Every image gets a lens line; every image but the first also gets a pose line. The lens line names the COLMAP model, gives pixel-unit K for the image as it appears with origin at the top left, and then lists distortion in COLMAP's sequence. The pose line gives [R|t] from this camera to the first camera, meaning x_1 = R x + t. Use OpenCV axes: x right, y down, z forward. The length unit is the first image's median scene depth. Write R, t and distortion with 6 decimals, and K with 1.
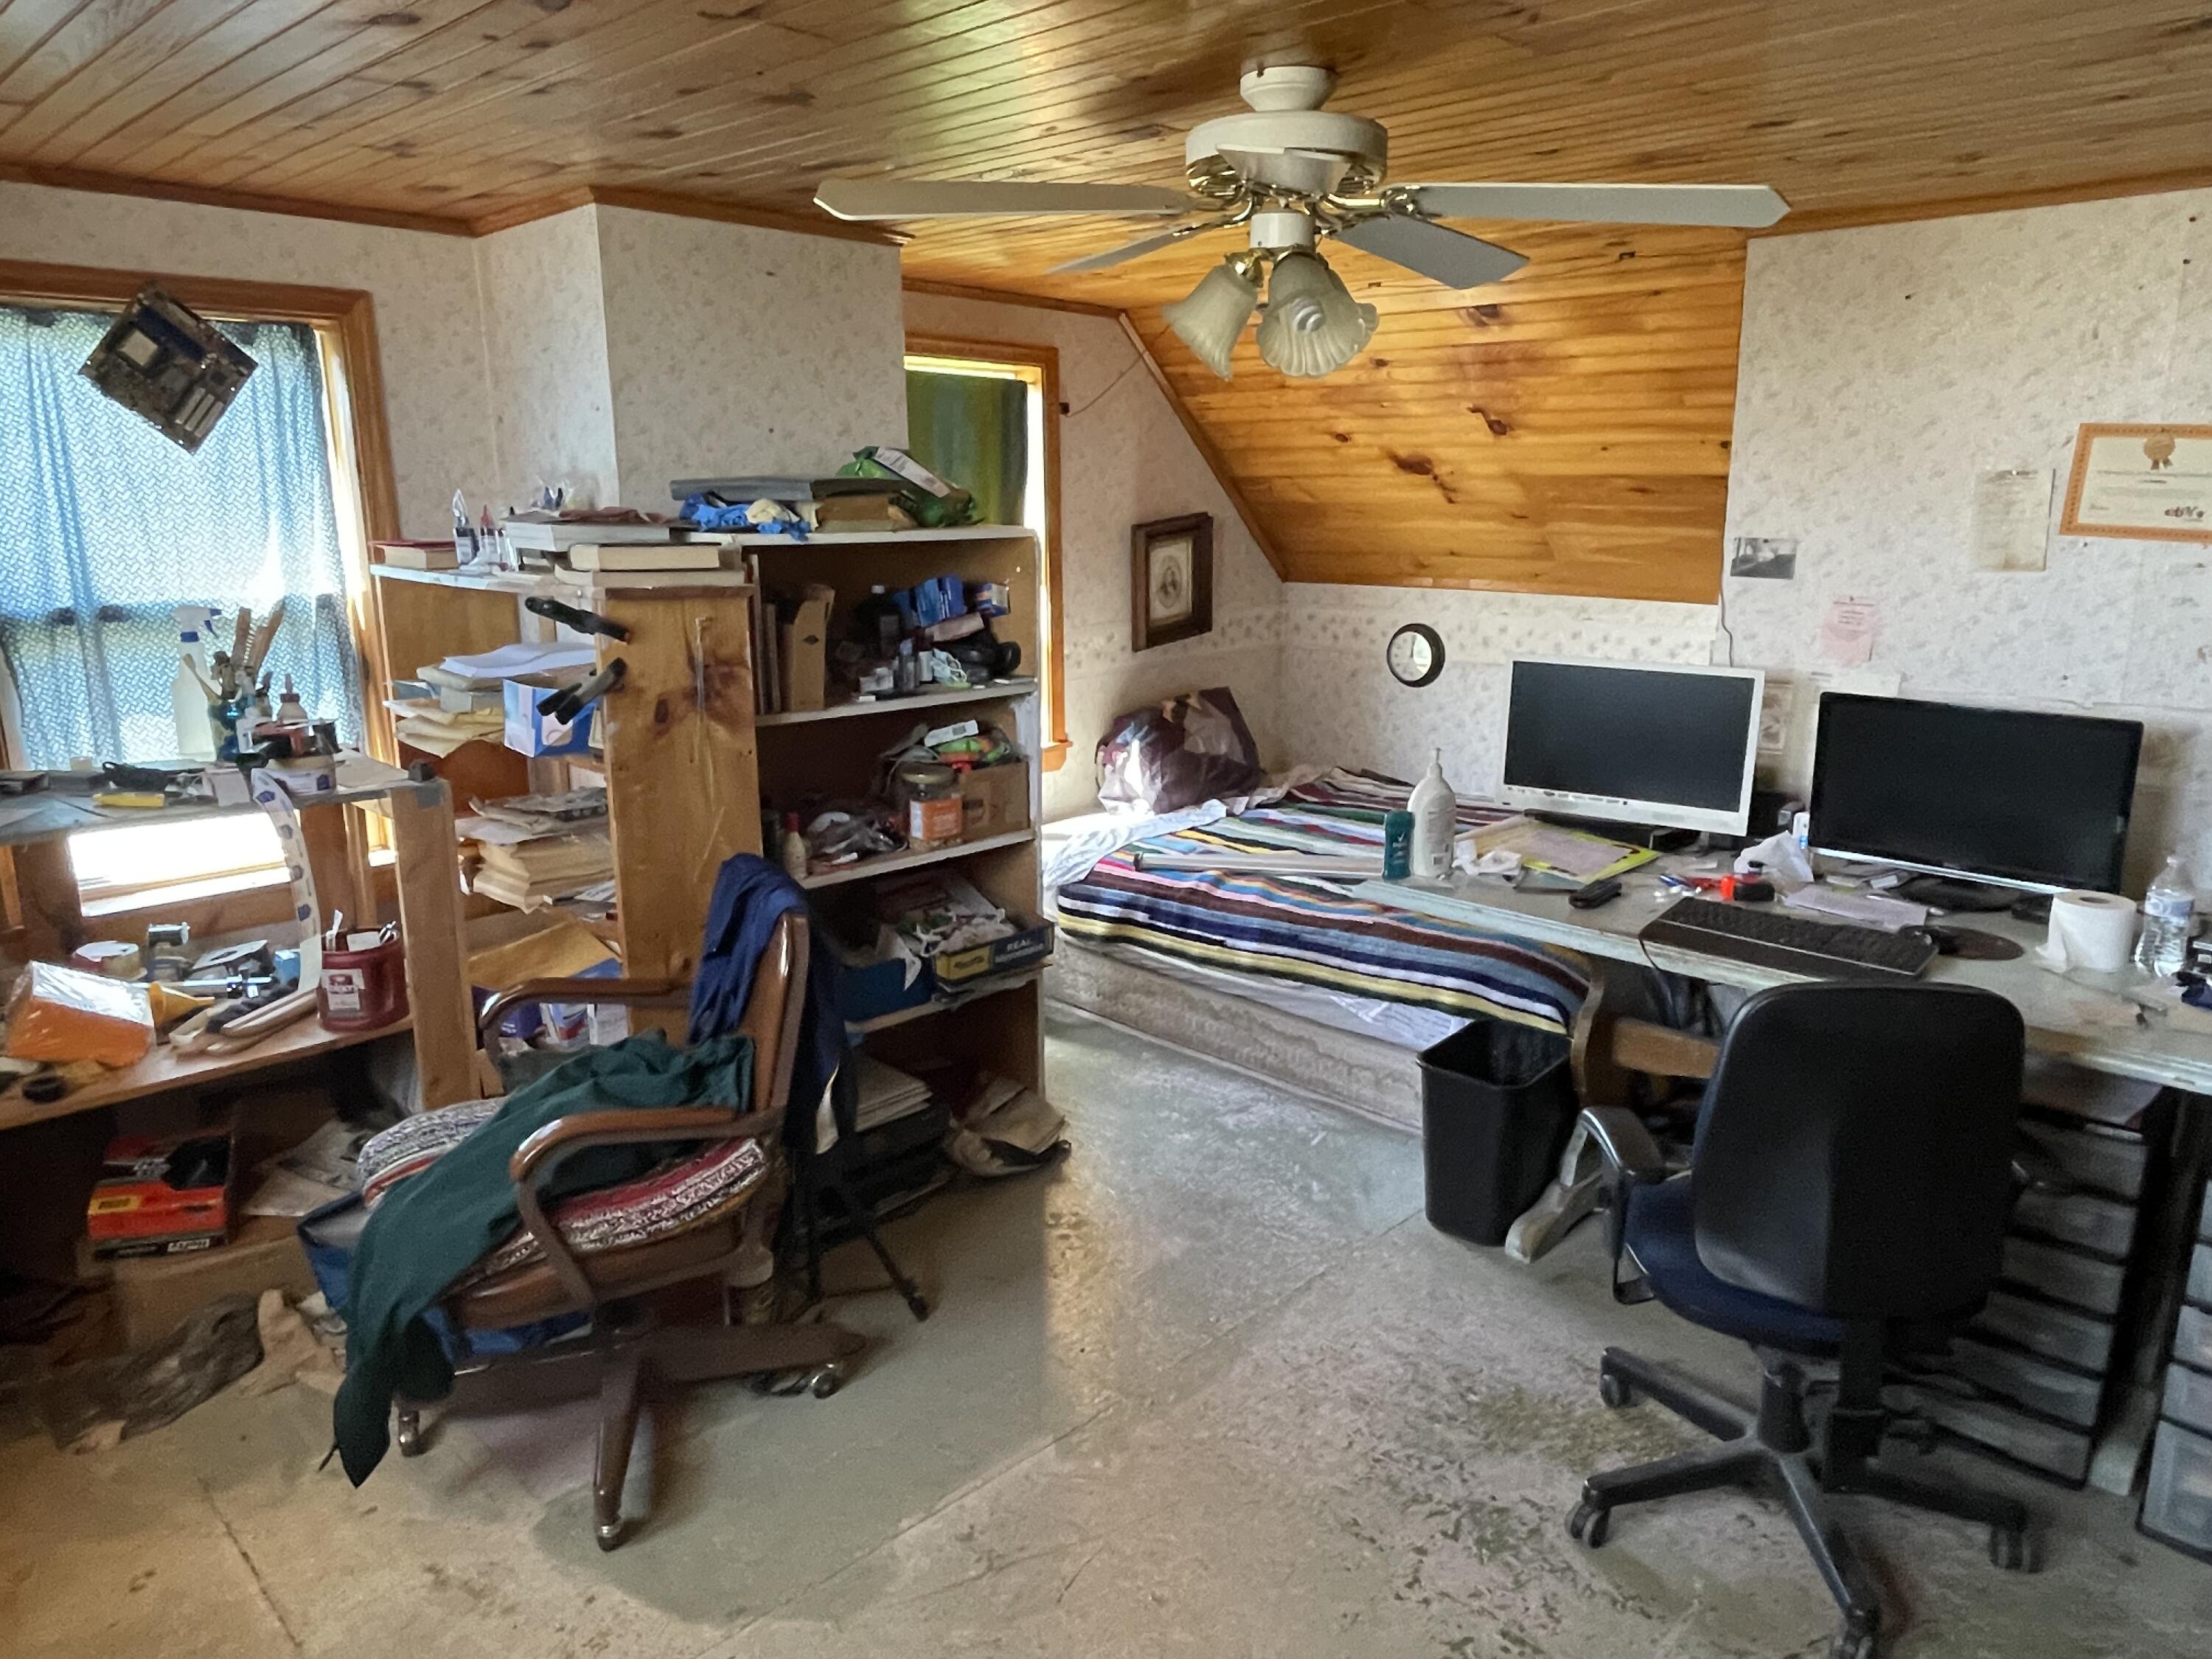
lens RADIAL K [[1467.7, 0, 1094.7], [0, 1467.7, 830.9], [0, 0, 1]] dist [0.002586, 0.002885]
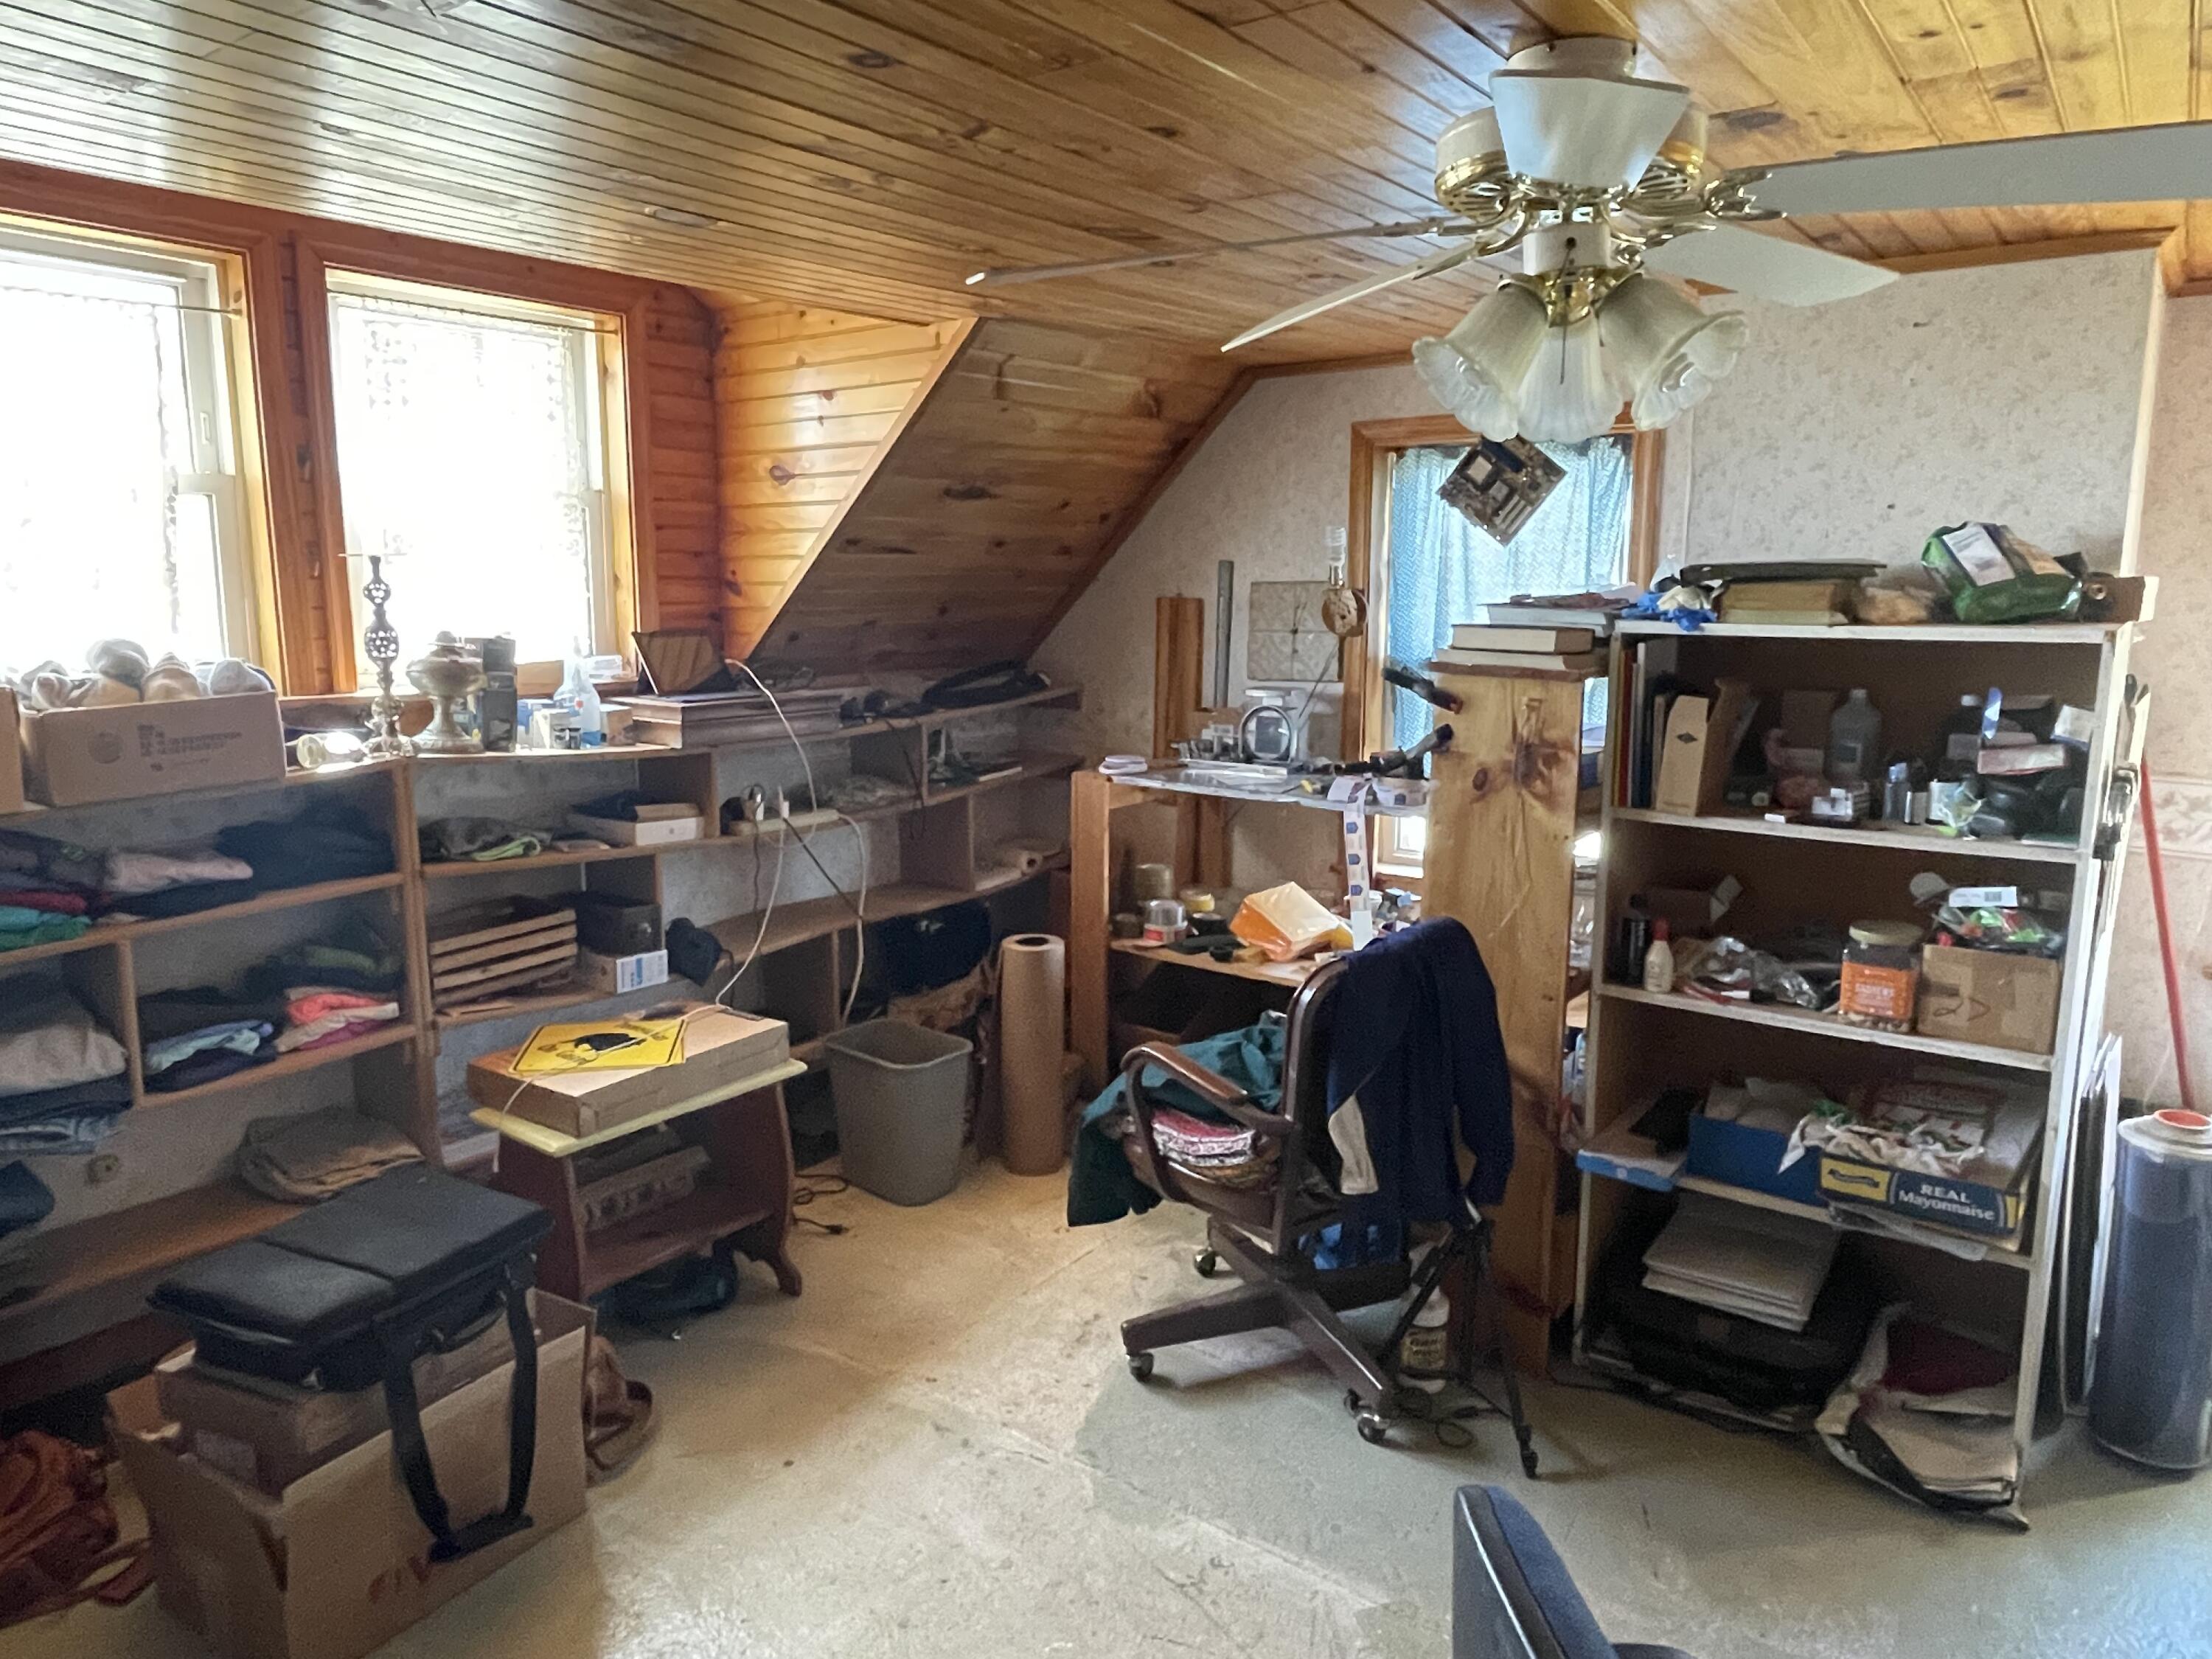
lens RADIAL K [[1467.7, 0, 1091.6], [0, 1467.7, 820.3], [0, 0, 1]] dist [0.002586, 0.002885]
pose [[0.140086, 0.168417, -0.975711, 0.640328], [-0.222197, 0.965641, 0.134778, -0.118586], [0.964886, 0.197920, 0.172695, 0.480148]]
